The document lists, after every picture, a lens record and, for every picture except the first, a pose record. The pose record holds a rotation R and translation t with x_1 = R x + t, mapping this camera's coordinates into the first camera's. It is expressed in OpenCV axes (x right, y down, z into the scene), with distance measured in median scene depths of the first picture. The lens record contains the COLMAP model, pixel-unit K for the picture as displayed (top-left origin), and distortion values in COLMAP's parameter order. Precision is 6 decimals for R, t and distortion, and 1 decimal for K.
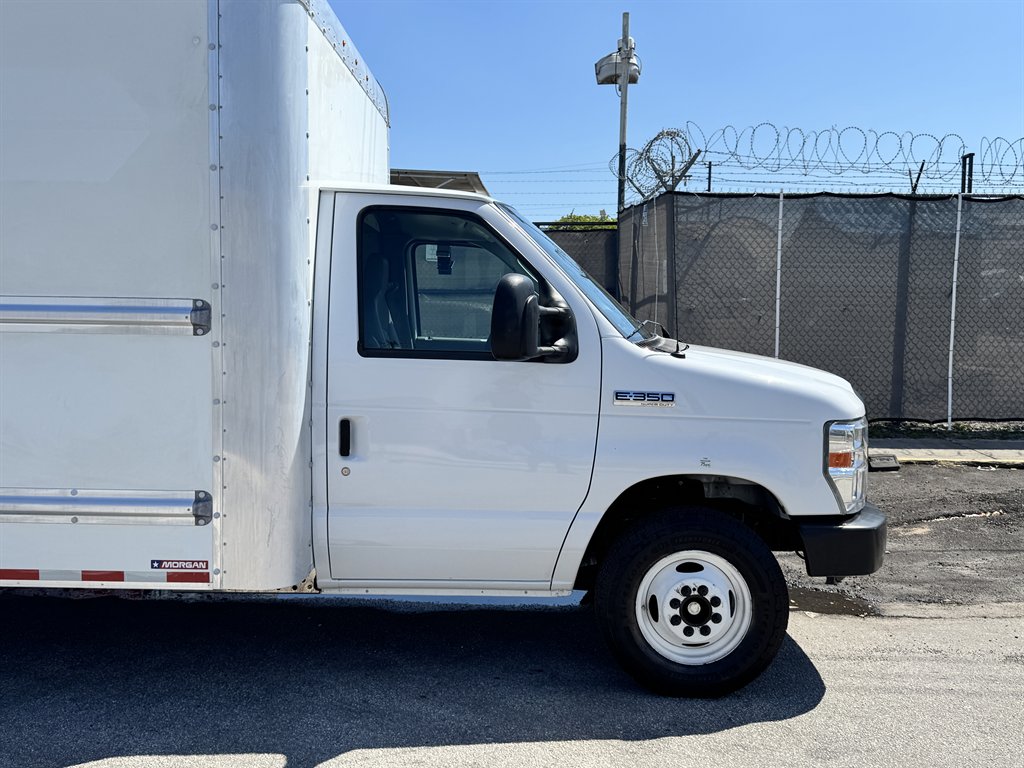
lens RADIAL K [[1002.3, 0, 512.5], [0, 1002.3, 391.7], [0, 0, 1]] dist [0.202949, -0.466923]
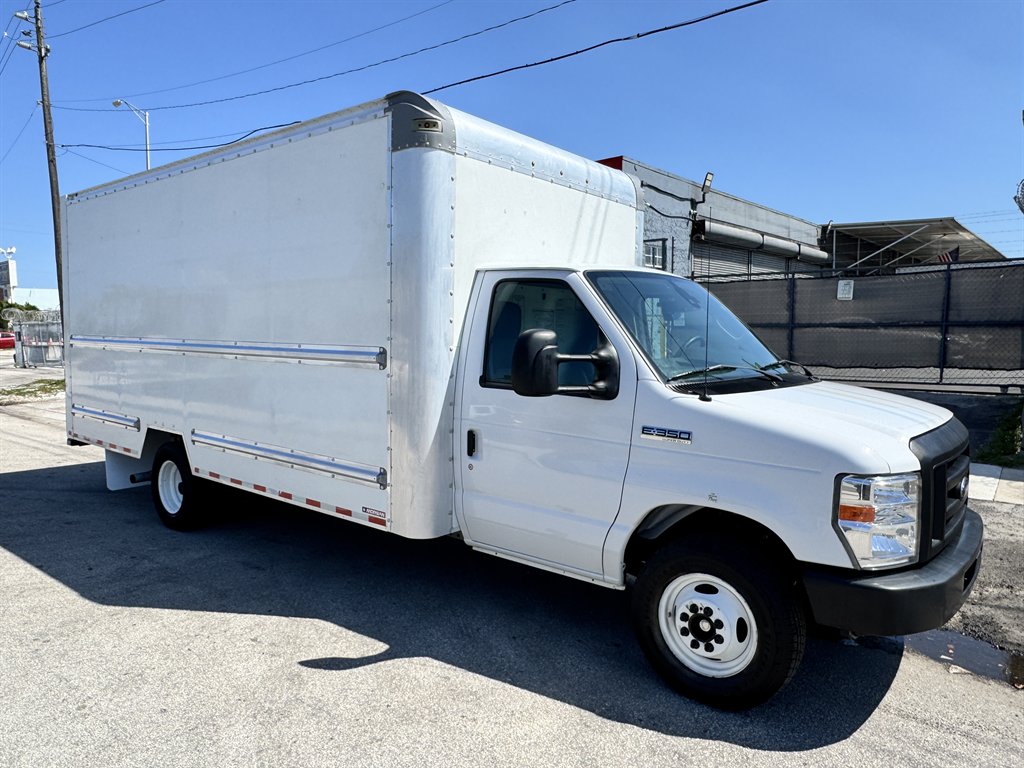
lens RADIAL K [[721.4, 0, 509.4], [0, 721.4, 387.8], [0, 0, 1]] dist [-0.004155, 0.002355]
pose [[0.759243, 0.047424, -0.649077, 0.528702], [-0.050114, 0.998641, 0.014345, -0.049549], [0.648875, 0.021636, 0.760588, 0.256572]]
